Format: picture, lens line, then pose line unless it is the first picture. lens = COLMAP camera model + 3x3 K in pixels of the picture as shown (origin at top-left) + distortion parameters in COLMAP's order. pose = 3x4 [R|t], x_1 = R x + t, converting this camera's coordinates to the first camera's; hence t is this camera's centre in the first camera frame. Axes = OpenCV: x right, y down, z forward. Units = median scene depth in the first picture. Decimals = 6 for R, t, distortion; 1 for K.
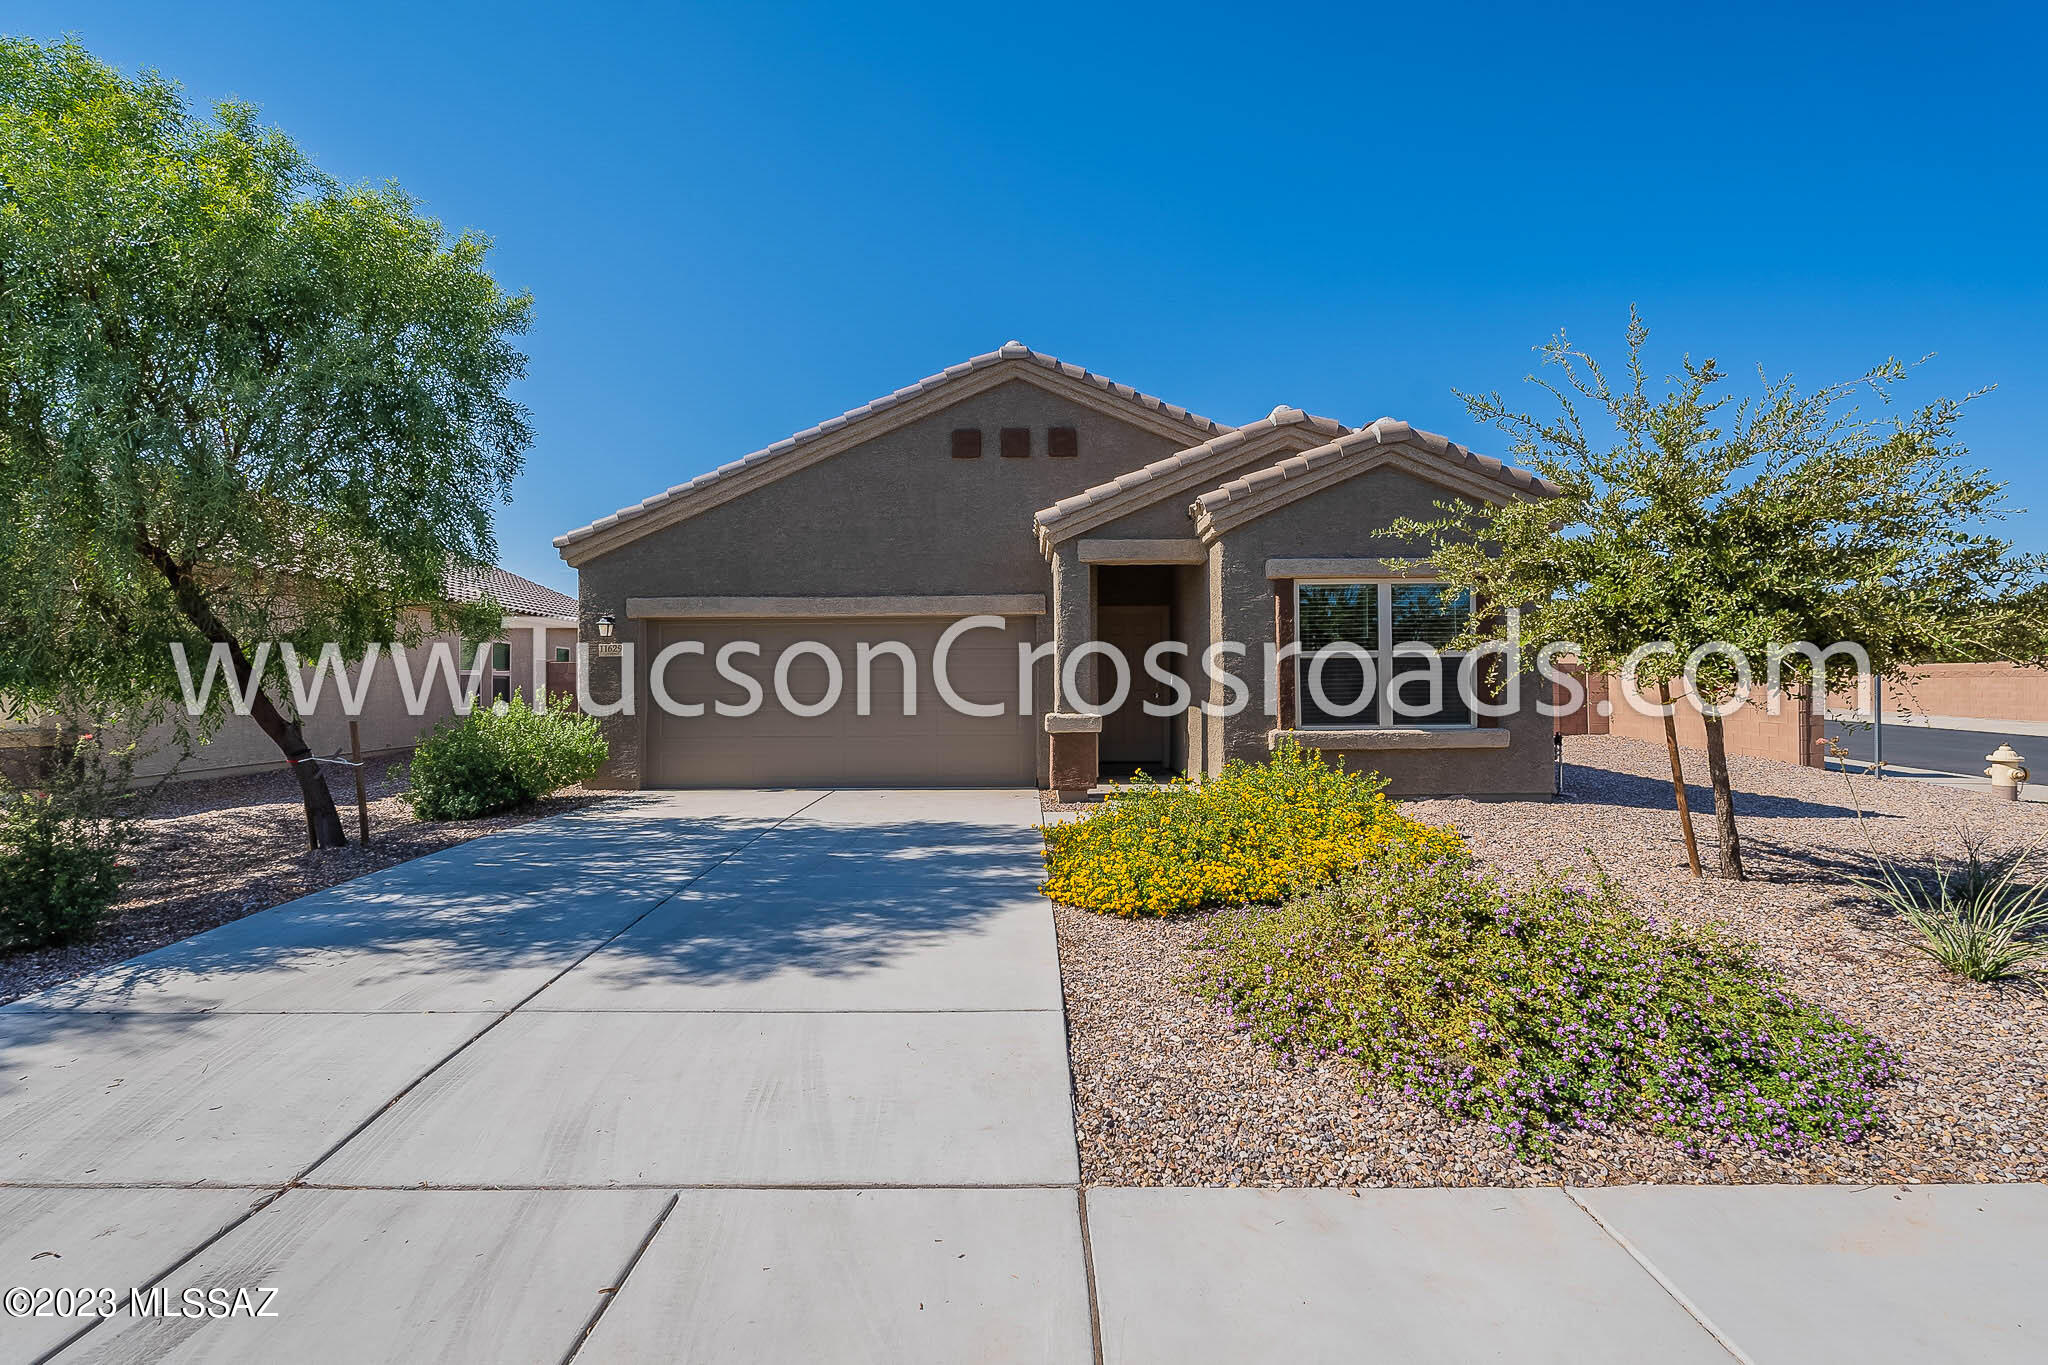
lens RADIAL K [[894.5, 0, 1022.7], [0, 894.5, 687.4], [0, 0, 1]] dist [-0.001830, -0.000219]
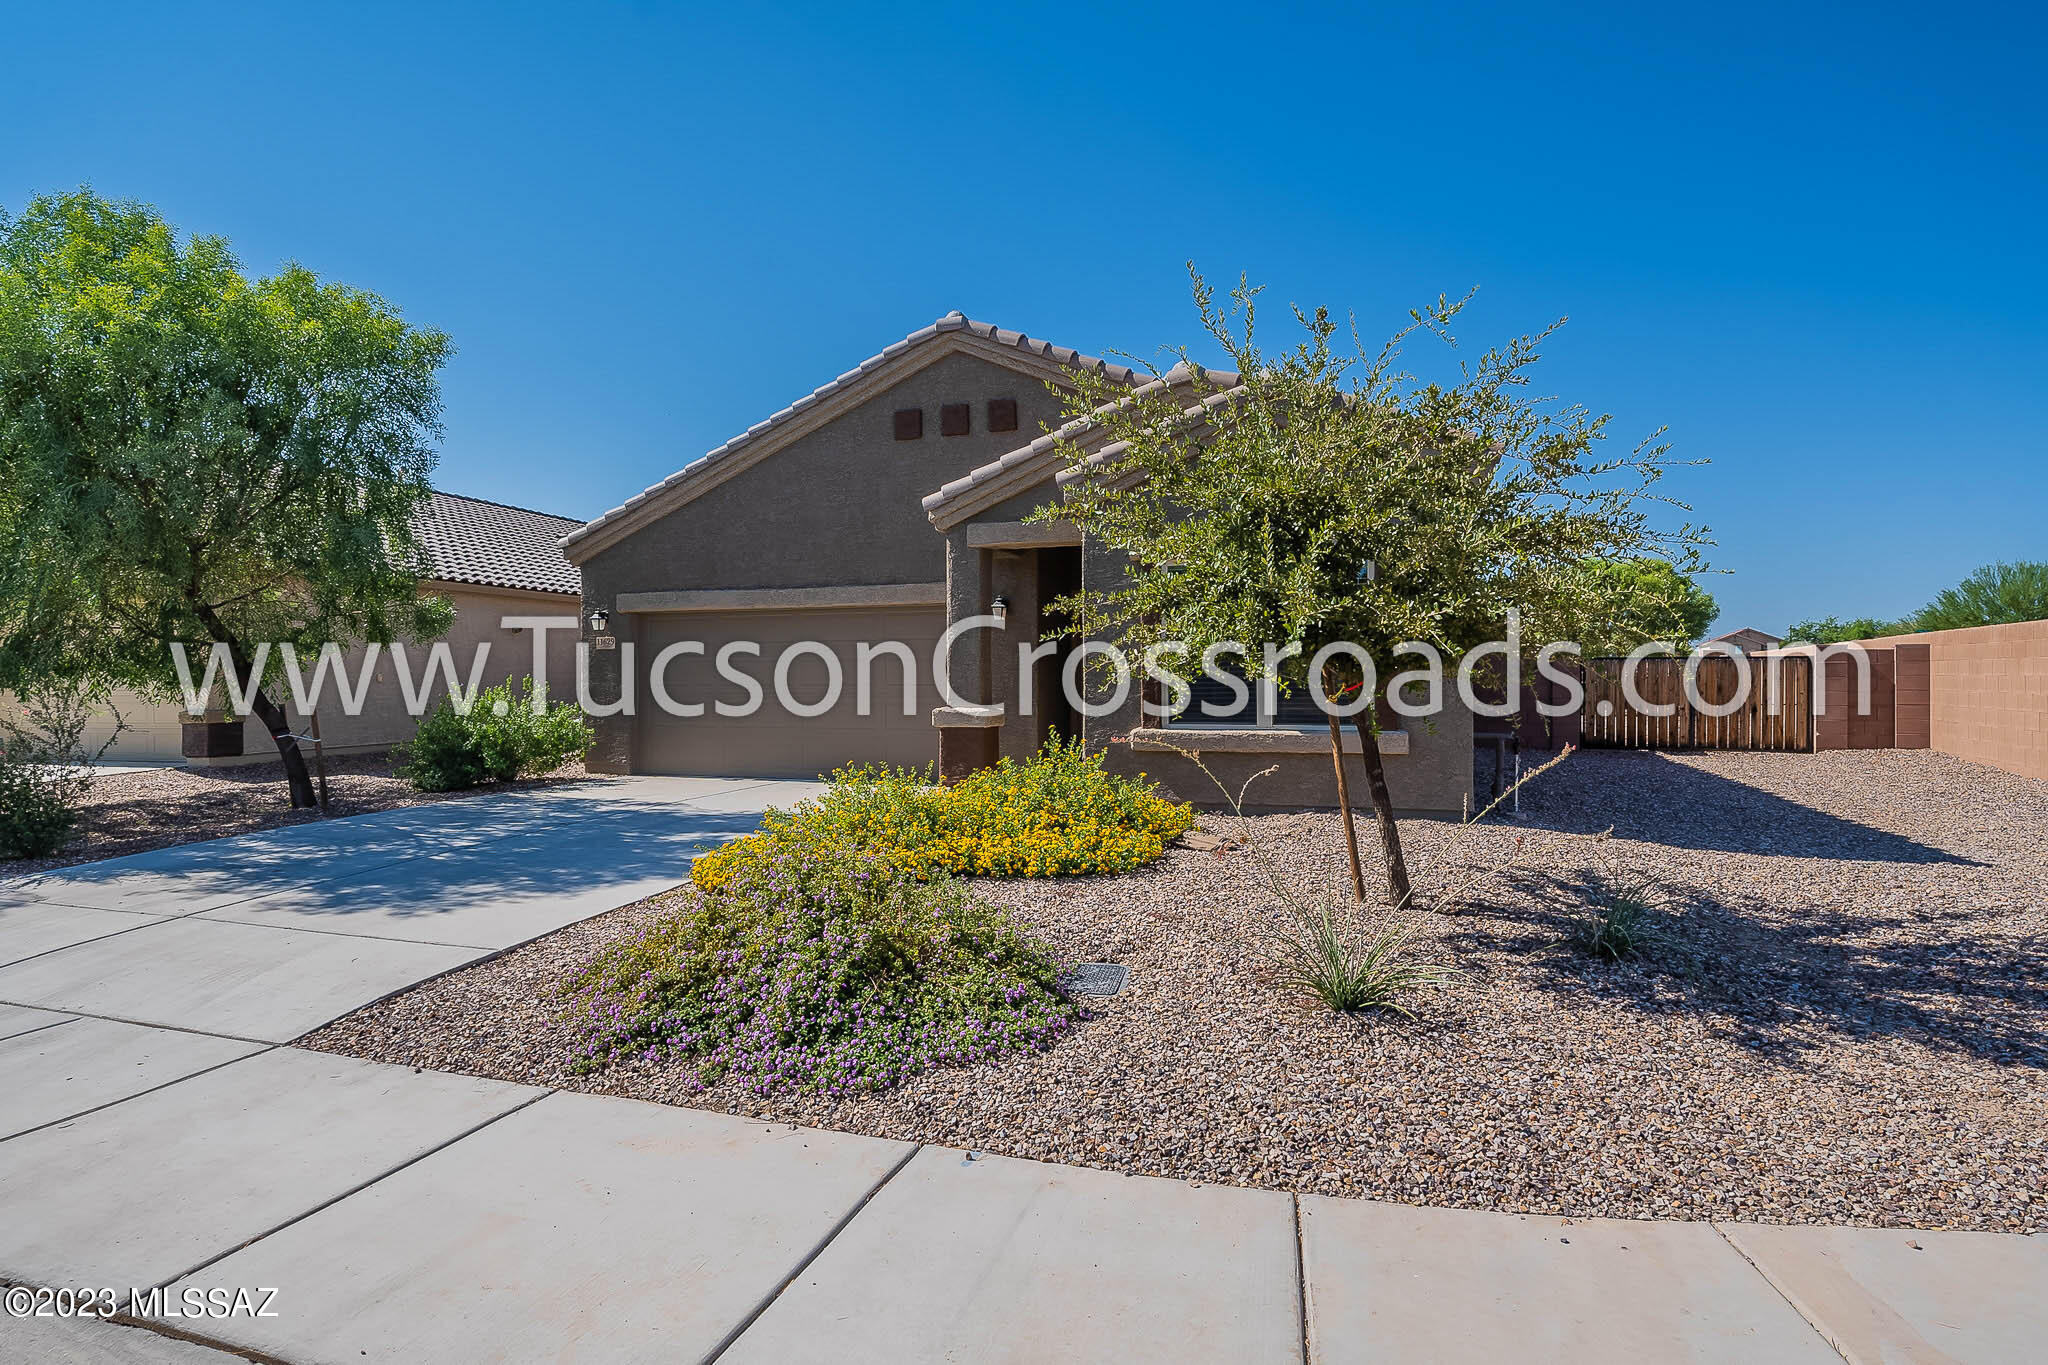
lens RADIAL K [[1078.2, 0, 1020.8], [0, 1078.2, 688.5], [0, 0, 1]] dist [0.012122, -0.000544]
pose [[0.944118, 0.007289, -0.329527, 0.439859], [-0.003770, 0.999929, 0.011317, -0.004199], [0.329587, -0.009442, 0.944078, -0.052489]]
